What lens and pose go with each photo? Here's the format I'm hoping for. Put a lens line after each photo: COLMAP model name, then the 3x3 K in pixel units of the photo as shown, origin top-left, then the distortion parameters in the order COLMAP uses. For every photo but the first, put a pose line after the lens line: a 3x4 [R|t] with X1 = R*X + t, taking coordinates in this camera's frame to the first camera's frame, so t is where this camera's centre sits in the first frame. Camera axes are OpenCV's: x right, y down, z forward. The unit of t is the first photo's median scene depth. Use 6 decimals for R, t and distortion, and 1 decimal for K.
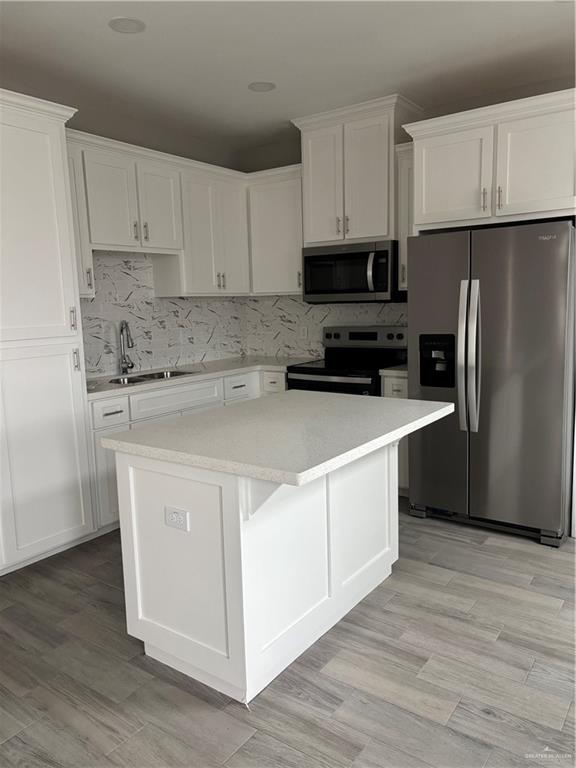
lens RADIAL K [[571.9, 0, 293.5], [0, 571.9, 387.5], [0, 0, 1]] dist [0.050464, -0.050182]
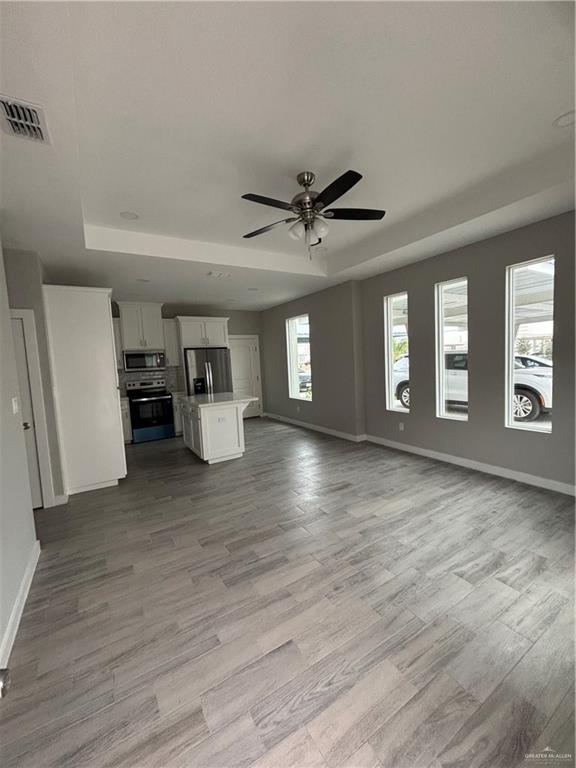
lens RADIAL K [[309.3, 0, 292.1], [0, 309.3, 381.5], [0, 0, 1]] dist [-0.000545, -0.000836]
pose [[0.376604, -0.060012, 0.924429, -1.007695], [0.177022, 0.984173, -0.008227, 0.032440], [-0.909303, 0.166742, 0.381267, -0.166498]]
